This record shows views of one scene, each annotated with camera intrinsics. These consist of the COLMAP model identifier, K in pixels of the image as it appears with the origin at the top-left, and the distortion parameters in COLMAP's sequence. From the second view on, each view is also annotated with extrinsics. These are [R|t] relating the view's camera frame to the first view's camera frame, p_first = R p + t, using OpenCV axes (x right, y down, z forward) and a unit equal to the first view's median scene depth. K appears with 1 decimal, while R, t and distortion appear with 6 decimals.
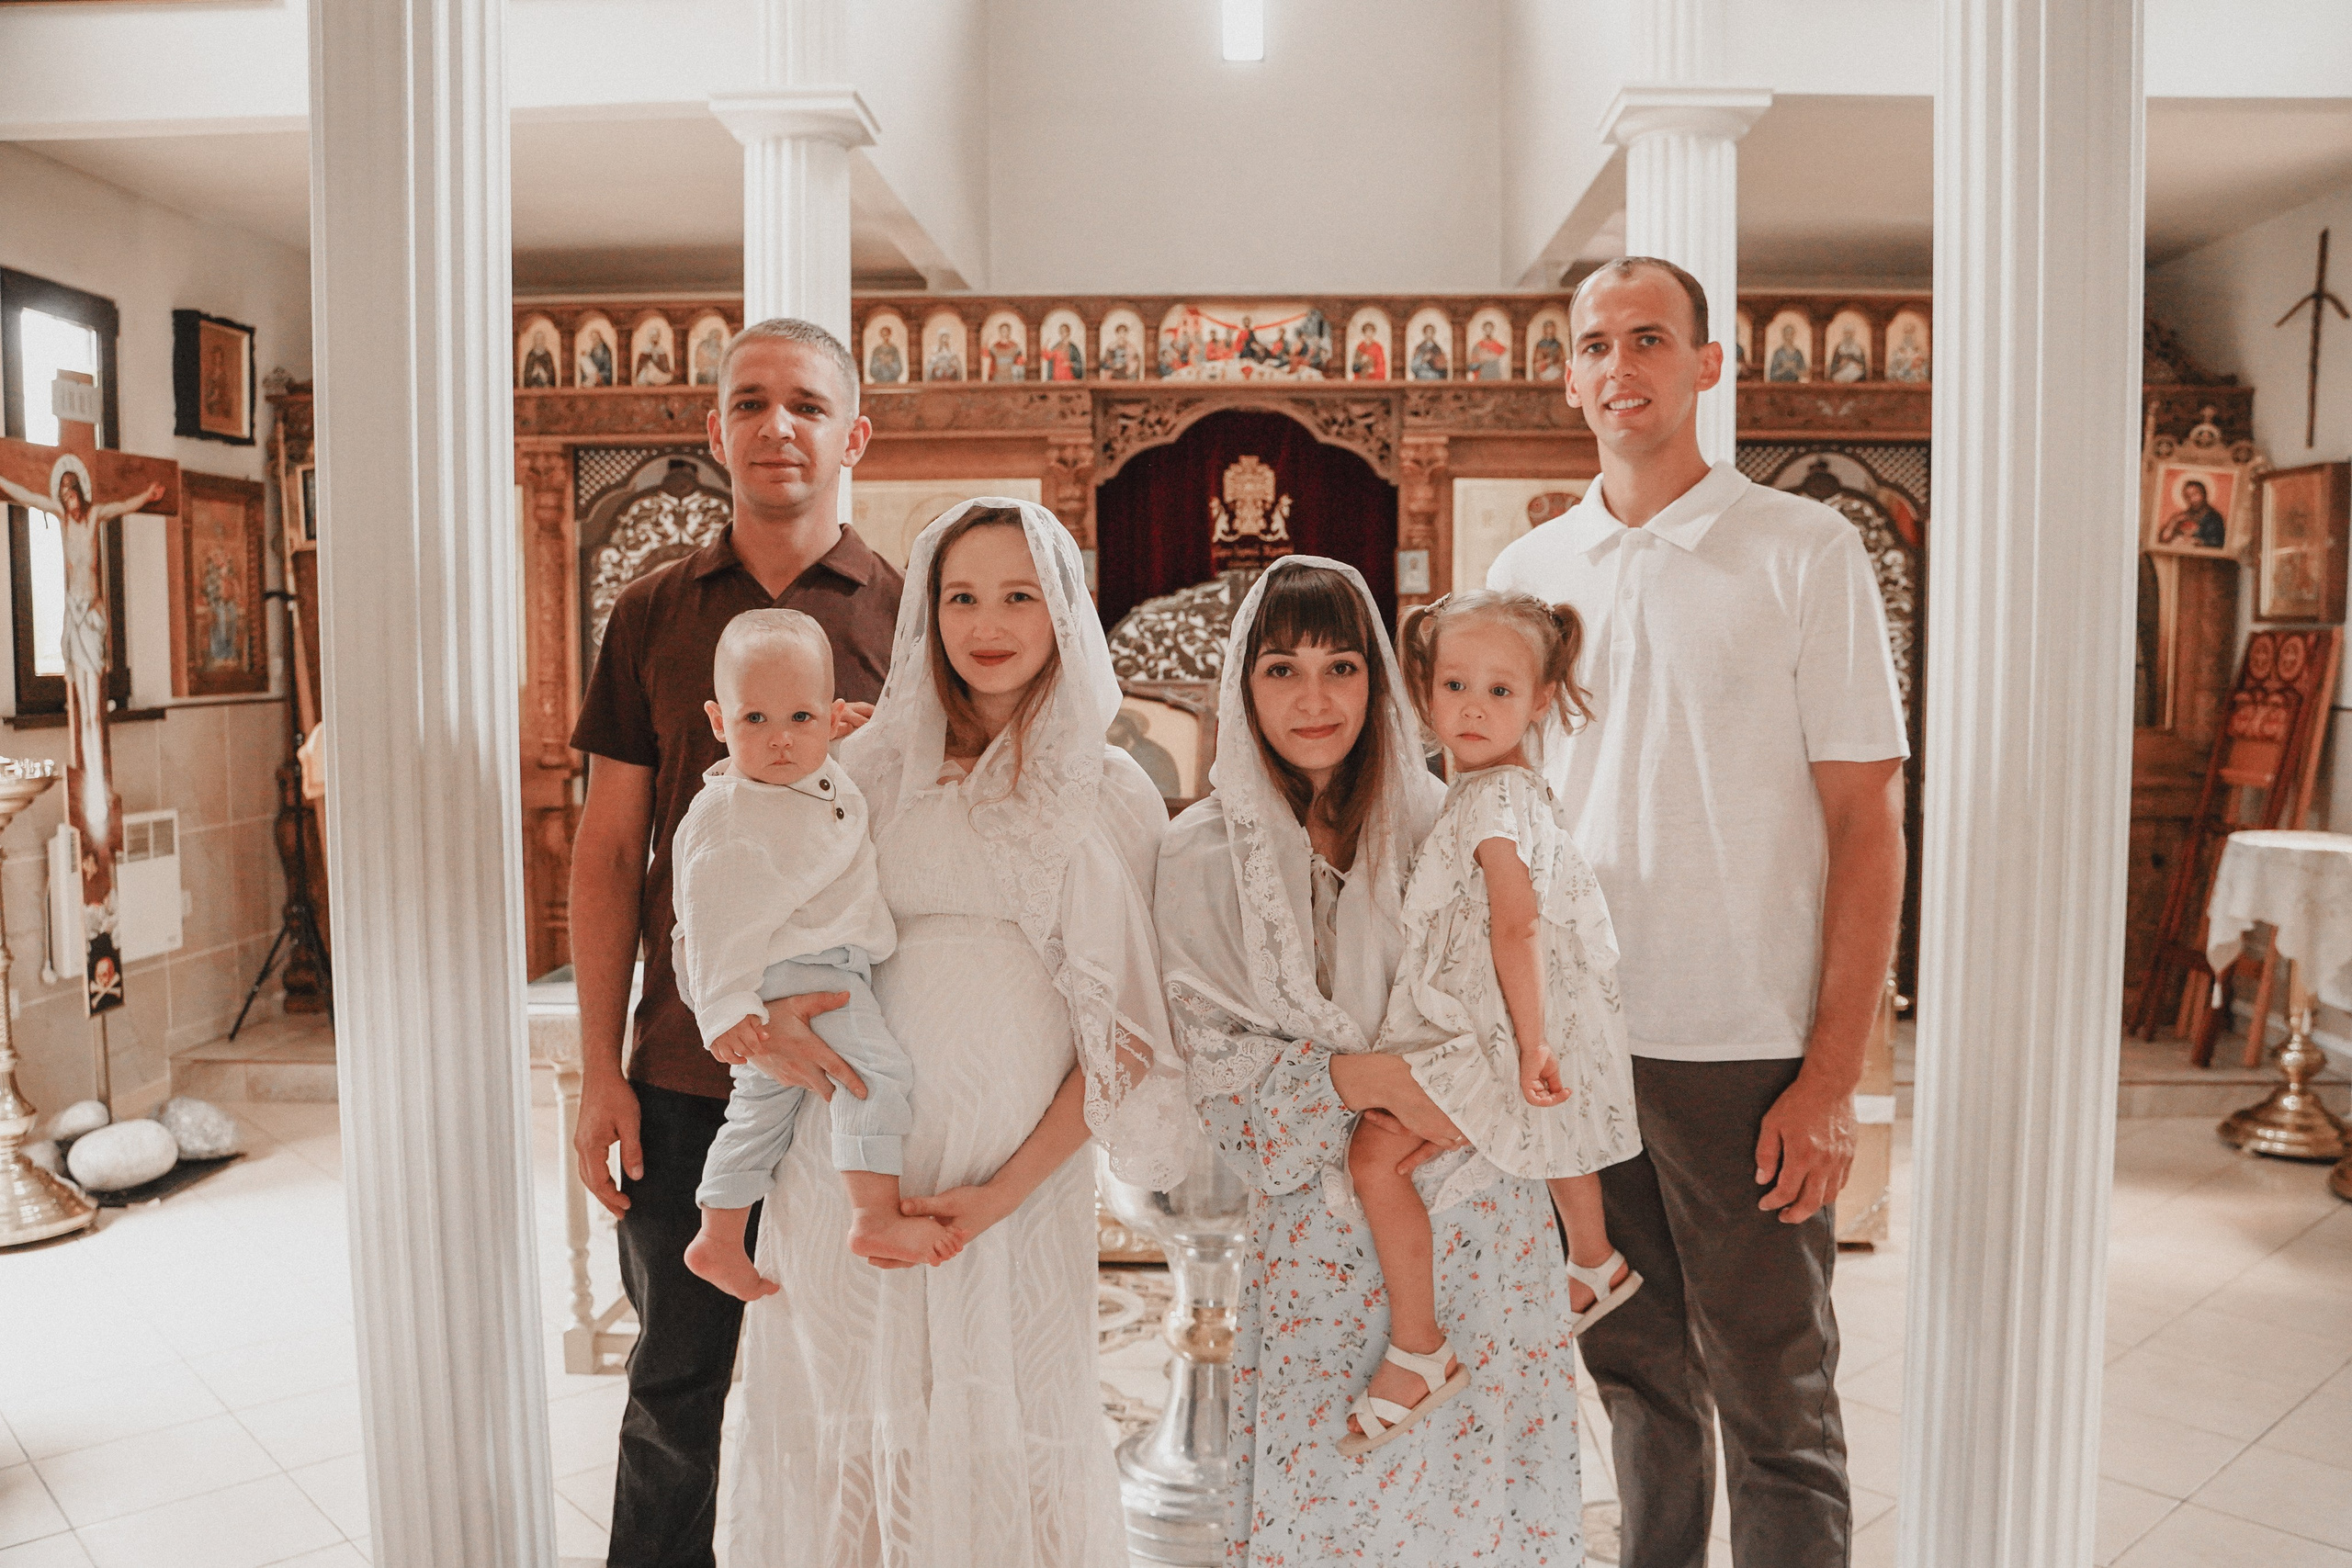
lens RADIAL K [[1822.9, 0, 1148.9], [0, 1822.9, 755.6], [0, 0, 1]] dist [-0.111192, 0.072923]
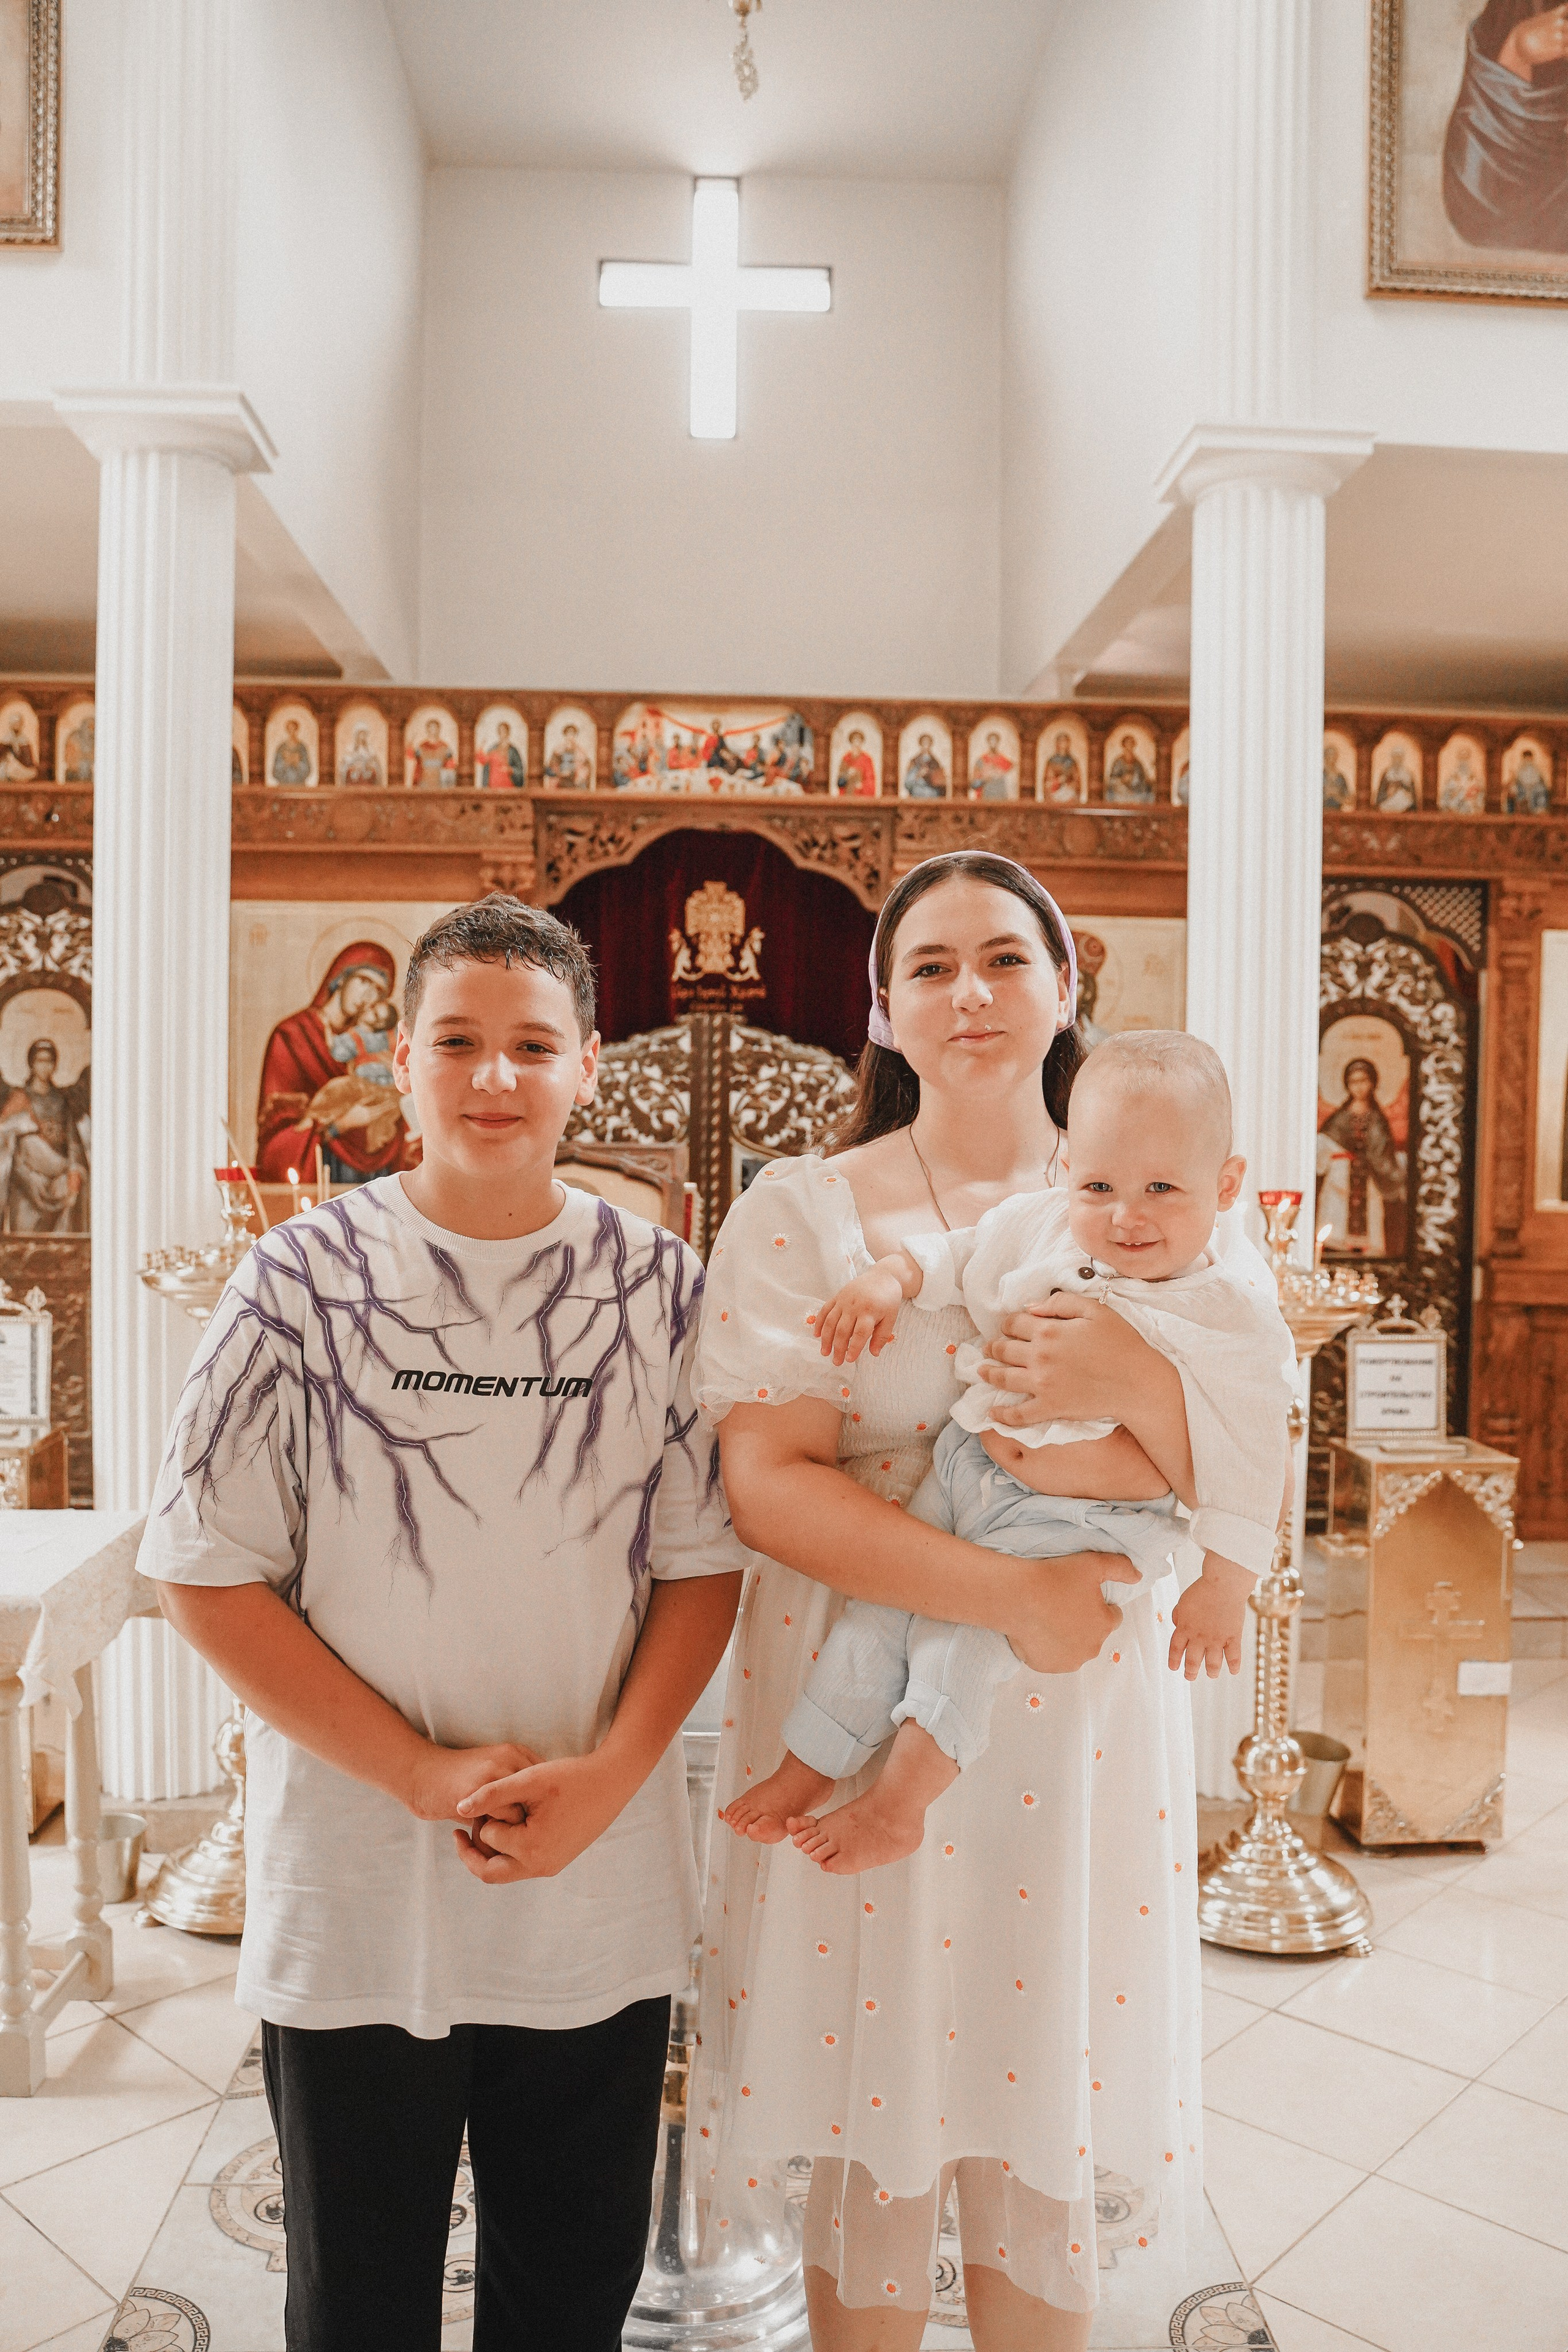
lens RADIAL K [[1834.6, 0, 746.2], [0, 1834.6, 1161.4], [0, 0, 1]] dist [-0.118371, 0.082332]
pose [[0.996135, 0.012074, 0.087003, -0.004592], [-0.009705, 0.999572, -0.027599, -0.008367], [-0.087299, 0.026648, 0.995826, 0.140130]]
